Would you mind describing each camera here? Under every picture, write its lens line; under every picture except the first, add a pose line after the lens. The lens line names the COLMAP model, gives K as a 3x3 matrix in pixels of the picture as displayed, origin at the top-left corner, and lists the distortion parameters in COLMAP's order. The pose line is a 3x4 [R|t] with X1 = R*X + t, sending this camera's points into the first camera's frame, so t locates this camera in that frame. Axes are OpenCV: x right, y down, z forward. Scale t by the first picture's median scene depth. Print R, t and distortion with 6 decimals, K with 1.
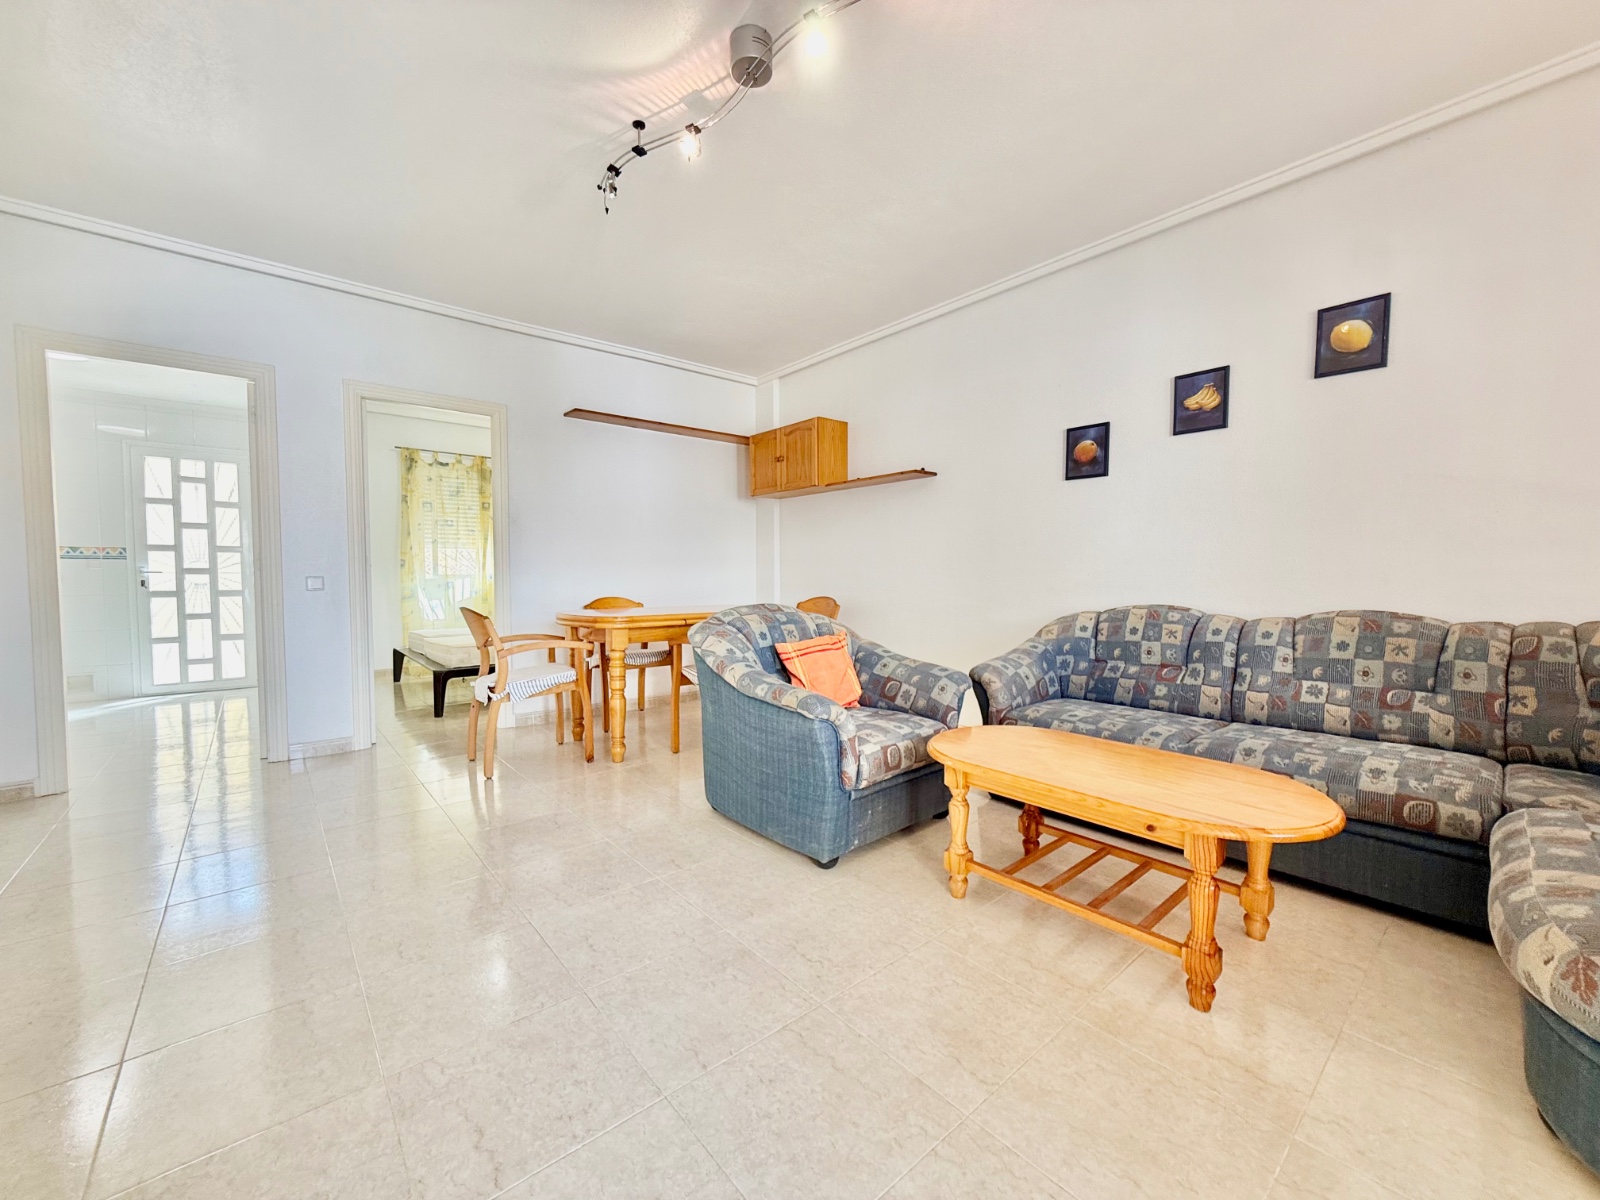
lens RADIAL K [[642.1, 0, 794.7], [0, 642.1, 599.4], [0, 0, 1]] dist [0.007098, 0.000574]
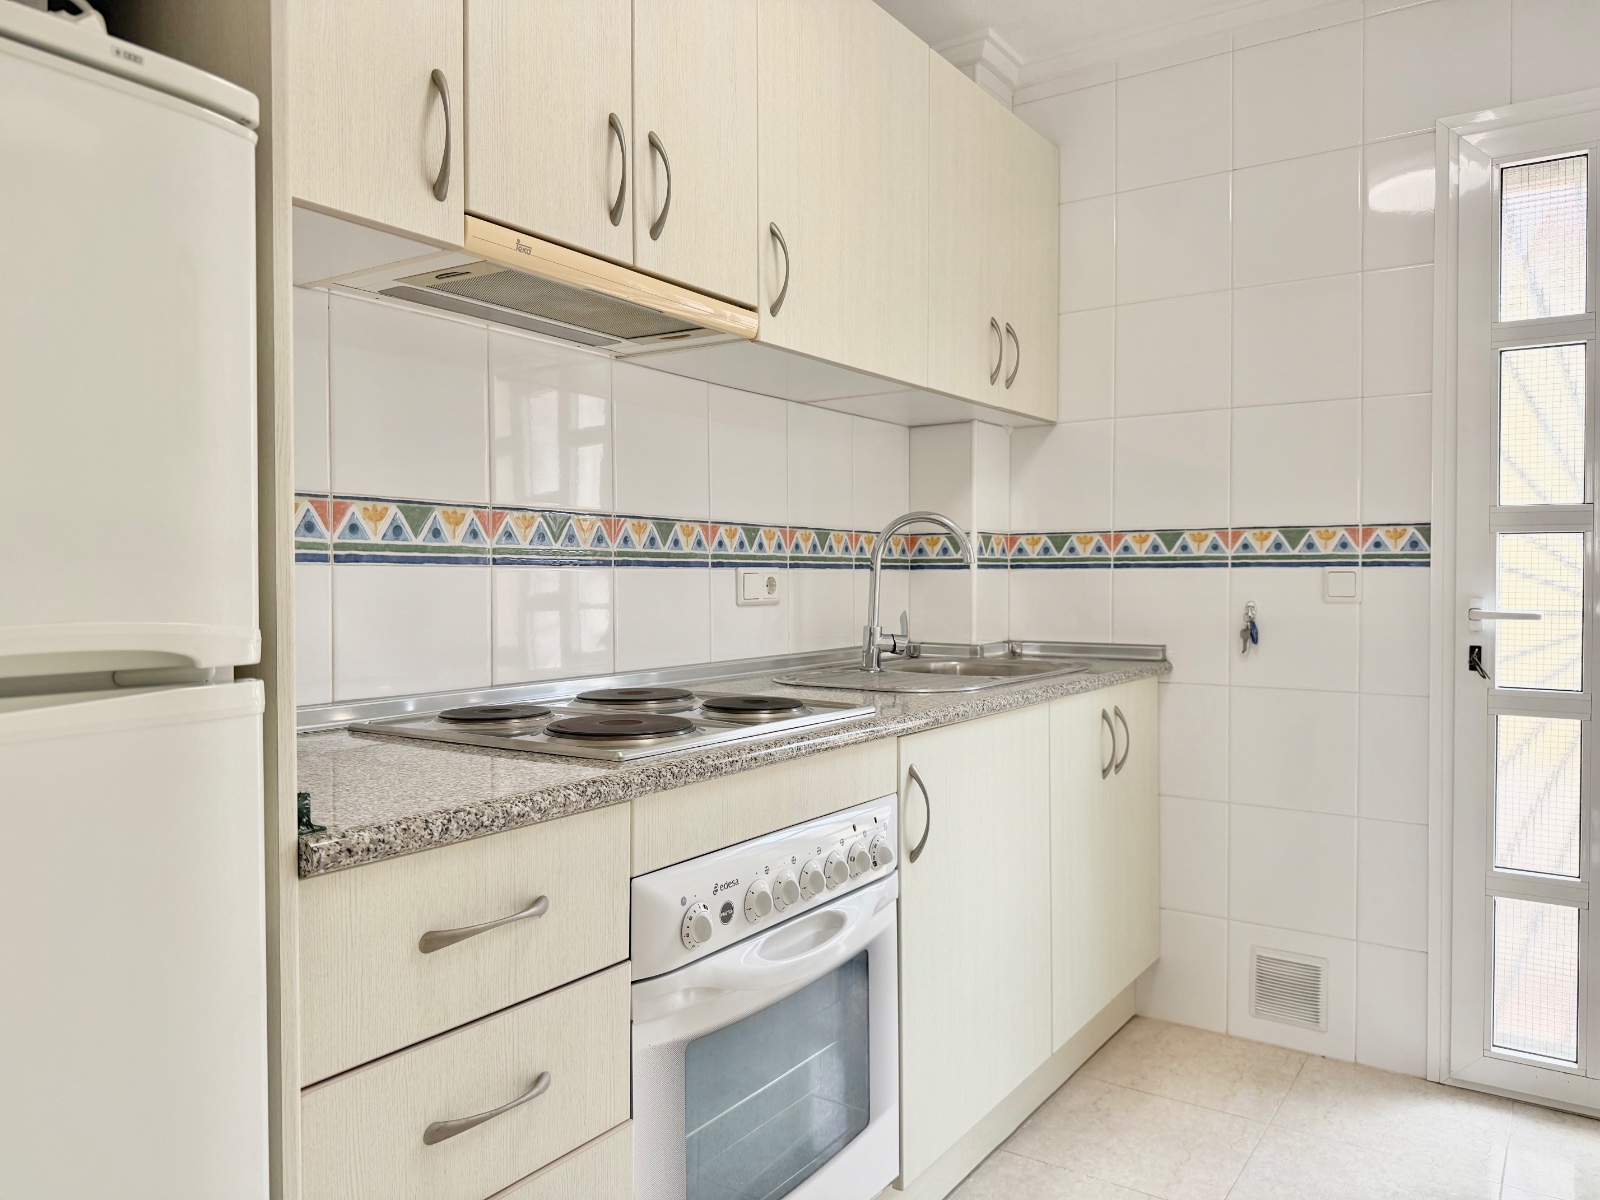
lens RADIAL K [[1139.4, 0, 807.3], [0, 1139.4, 599.4], [0, 0, 1]] dist [0.047290, -0.058277]
pose [[0.272477, 0.017347, -0.962006, -0.623633], [-0.042285, 0.999087, 0.006039, -0.039029], [0.961233, 0.039033, 0.272962, 0.602571]]
